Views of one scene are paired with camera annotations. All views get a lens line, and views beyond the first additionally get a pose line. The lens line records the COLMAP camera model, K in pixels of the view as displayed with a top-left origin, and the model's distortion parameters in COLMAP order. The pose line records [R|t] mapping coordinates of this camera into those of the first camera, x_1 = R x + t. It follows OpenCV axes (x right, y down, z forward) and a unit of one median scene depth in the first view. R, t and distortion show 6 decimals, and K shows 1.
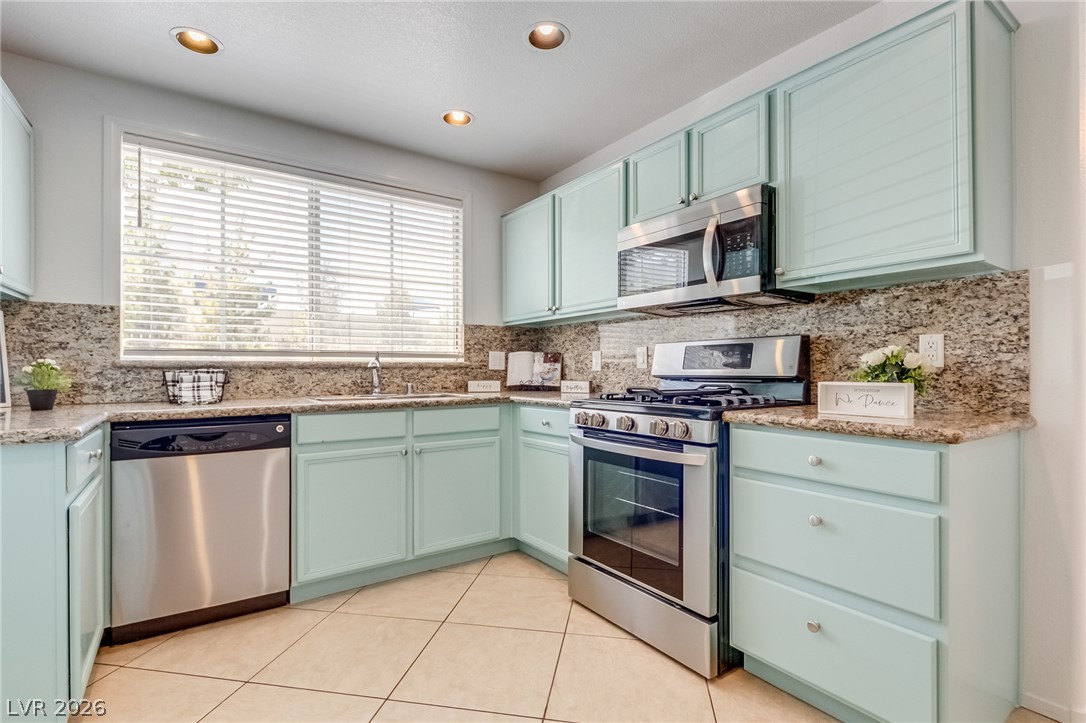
lens RADIAL K [[510.9, 0, 537.6], [0, 510.9, 365.7], [0, 0, 1]] dist [-0.001565, -0.001471]
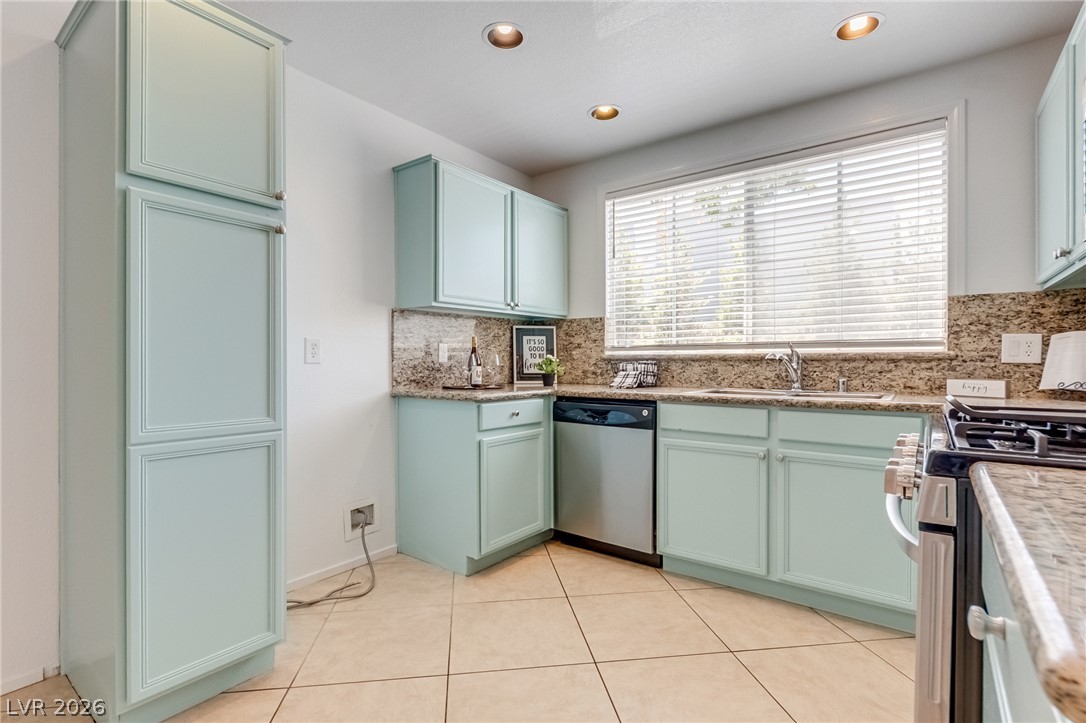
lens RADIAL K [[510.9, 0, 537.6], [0, 510.9, 365.7], [0, 0, 1]] dist [-0.001565, -0.001471]
pose [[0.312573, 0.010256, -0.949838, 0.465118], [0.004887, 0.999911, 0.012405, 0.000951], [0.949881, -0.008519, 0.312495, 0.362376]]
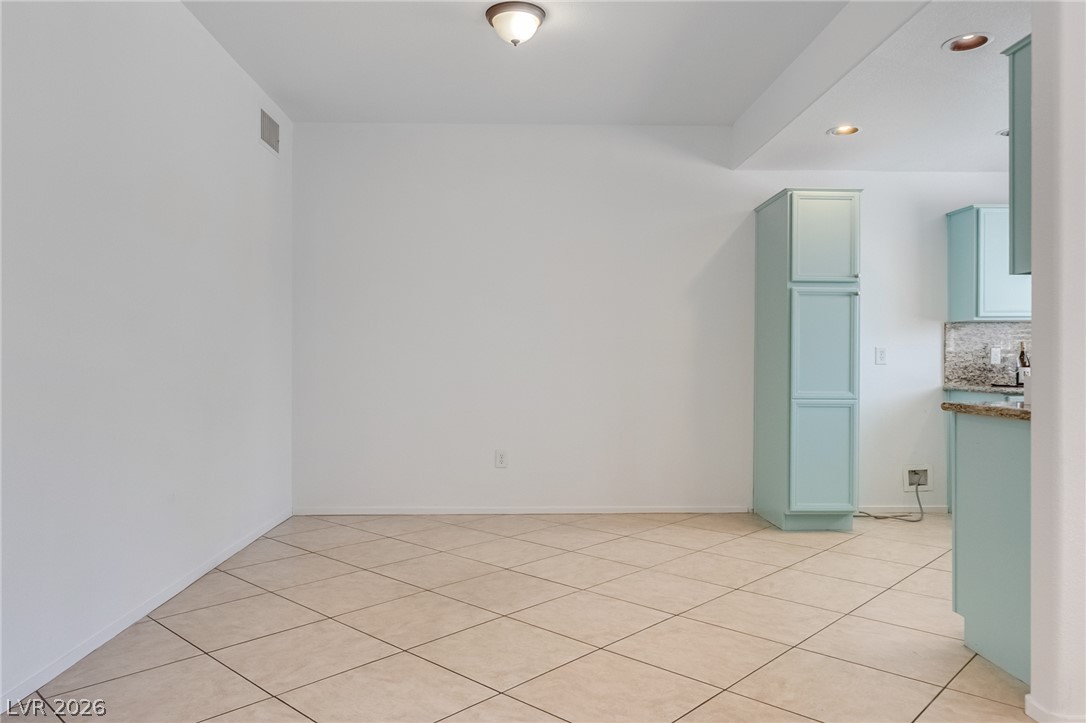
lens RADIAL K [[752.5, 0, 530.1], [0, 752.5, 362.7], [0, 0, 1]] dist [0.000692, 0.000353]
pose [[-0.550858, 0.000947, -0.834598, 1.751874], [0.003164, 0.999995, -0.000954, 0.000813], [0.834593, -0.003166, -0.550858, 0.608635]]
